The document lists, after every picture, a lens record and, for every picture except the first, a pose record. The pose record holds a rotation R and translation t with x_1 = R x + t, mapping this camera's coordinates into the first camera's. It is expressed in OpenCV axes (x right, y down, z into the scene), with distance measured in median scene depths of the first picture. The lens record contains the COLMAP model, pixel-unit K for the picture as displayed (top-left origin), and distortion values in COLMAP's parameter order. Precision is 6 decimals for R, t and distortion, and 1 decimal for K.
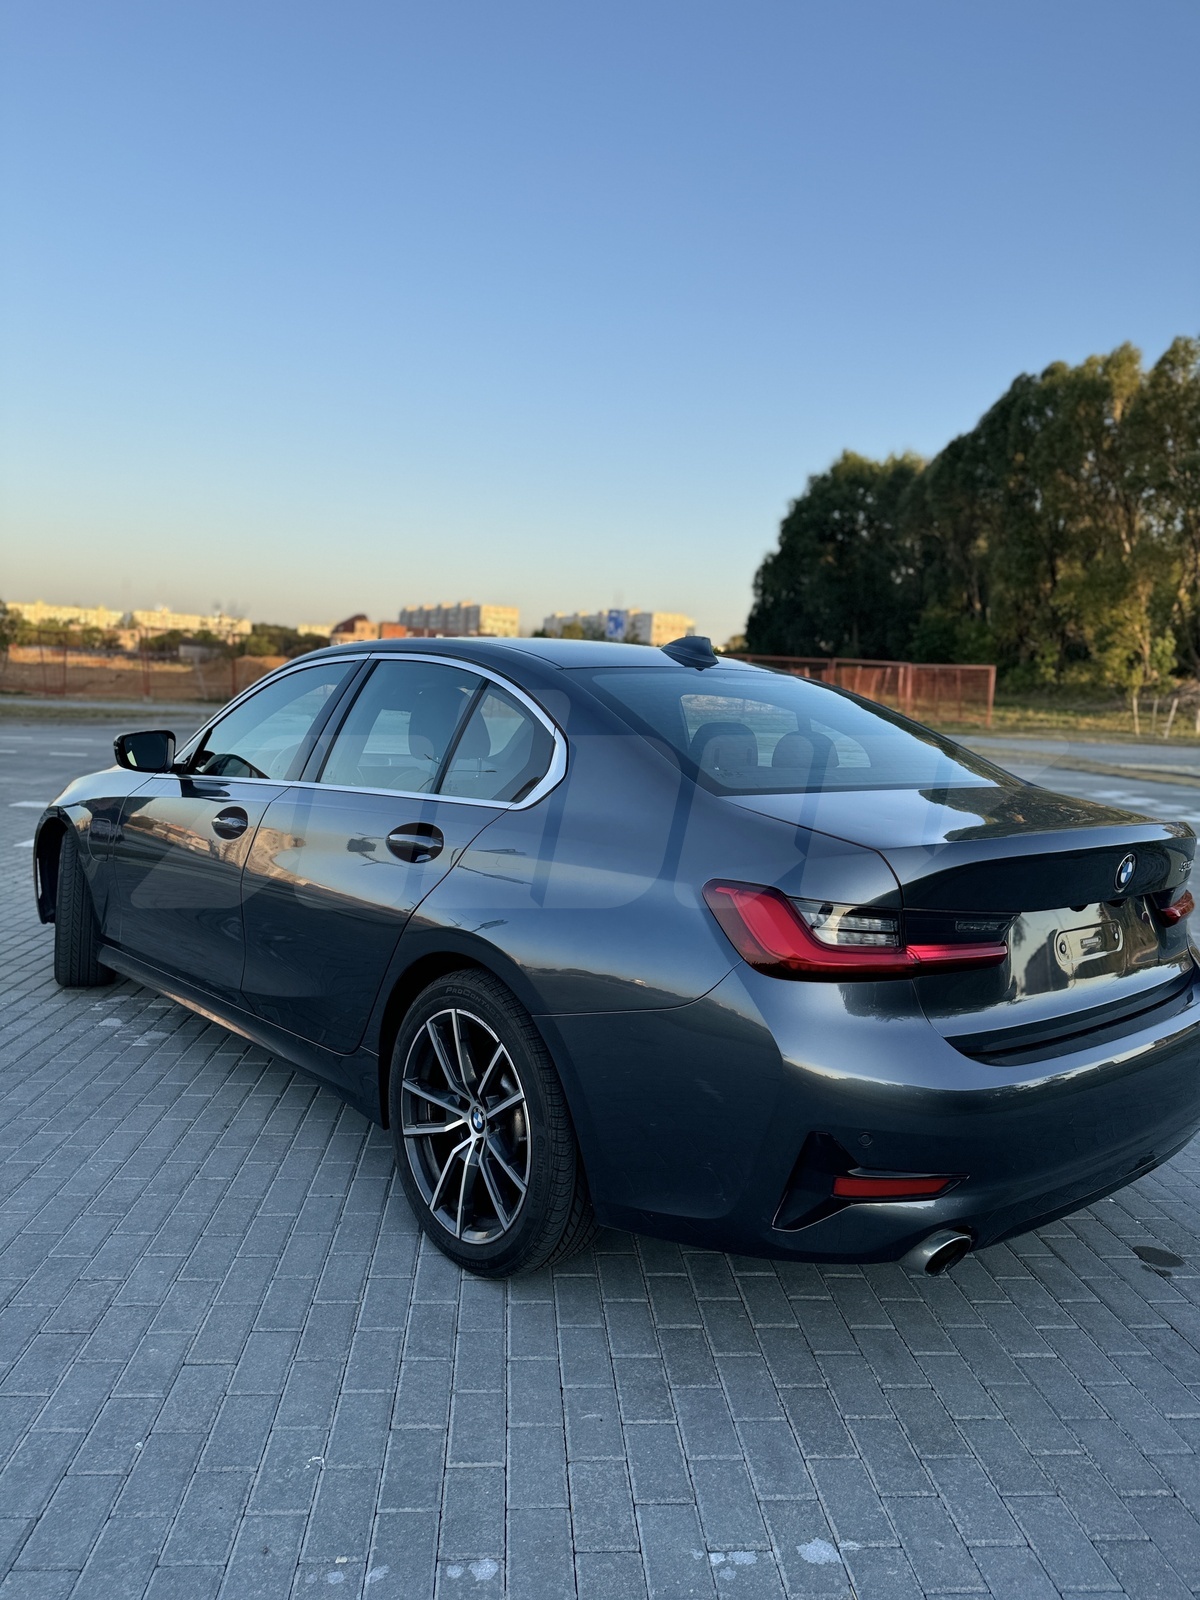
lens RADIAL K [[1127.0, 0, 580.3], [0, 1127.0, 839.5], [0, 0, 1]] dist [0.052523, -0.064500]
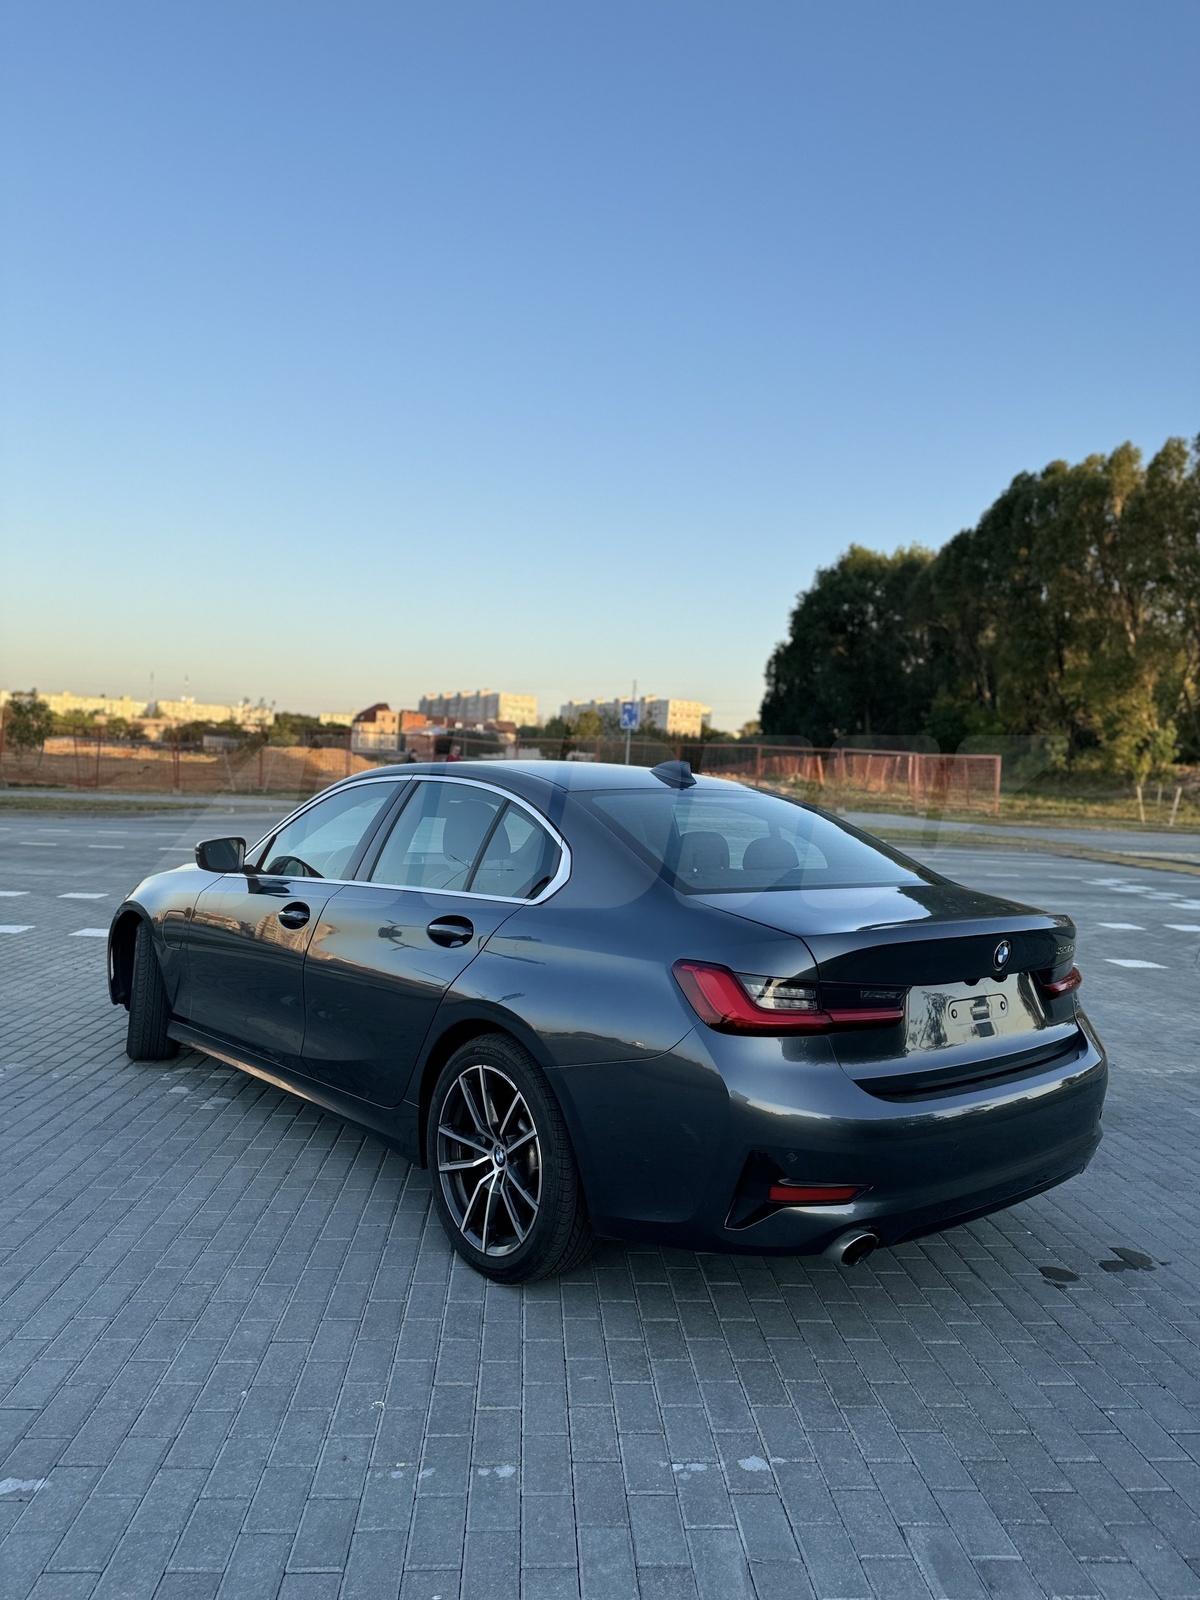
lens RADIAL K [[1127.0, 0, 585.8], [0, 1127.0, 805.5], [0, 0, 1]] dist [0.052523, -0.064500]
pose [[0.999940, -0.003720, -0.010304, 0.017064], [0.002608, 0.994367, -0.105959, -0.003248], [0.010640, 0.105926, 0.994317, -0.259881]]
